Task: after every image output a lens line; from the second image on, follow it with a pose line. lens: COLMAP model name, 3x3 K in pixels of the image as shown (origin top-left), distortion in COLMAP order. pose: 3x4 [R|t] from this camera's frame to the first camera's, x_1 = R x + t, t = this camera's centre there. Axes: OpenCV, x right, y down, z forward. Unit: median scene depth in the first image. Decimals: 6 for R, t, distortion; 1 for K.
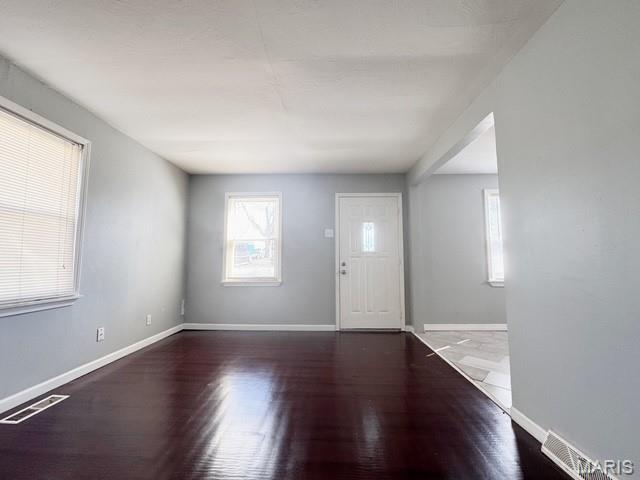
lens RADIAL K [[255.2, 0, 320.7], [0, 255.2, 241.3], [0, 0, 1]] dist [0.000242, 0.000012]
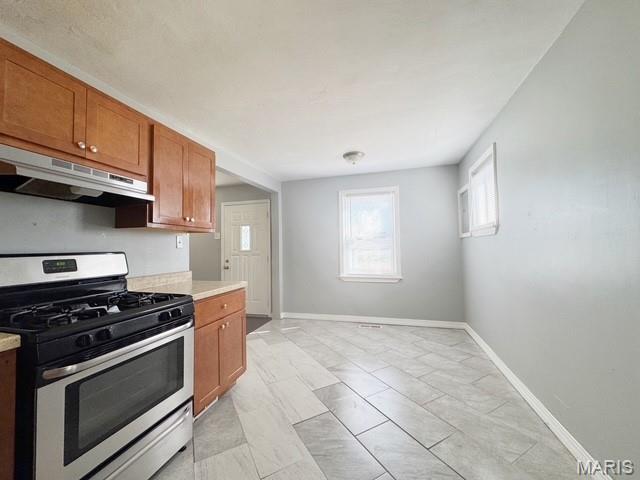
lens RADIAL K [[255.2, 0, 319.5], [0, 255.2, 239.1], [0, 0, 1]] dist [0.000242, 0.000012]
pose [[0.962843, -0.026014, -0.268806, 0.843537], [0.035024, 0.998972, 0.028778, -0.034630], [0.267781, -0.037123, 0.962764, -0.054068]]
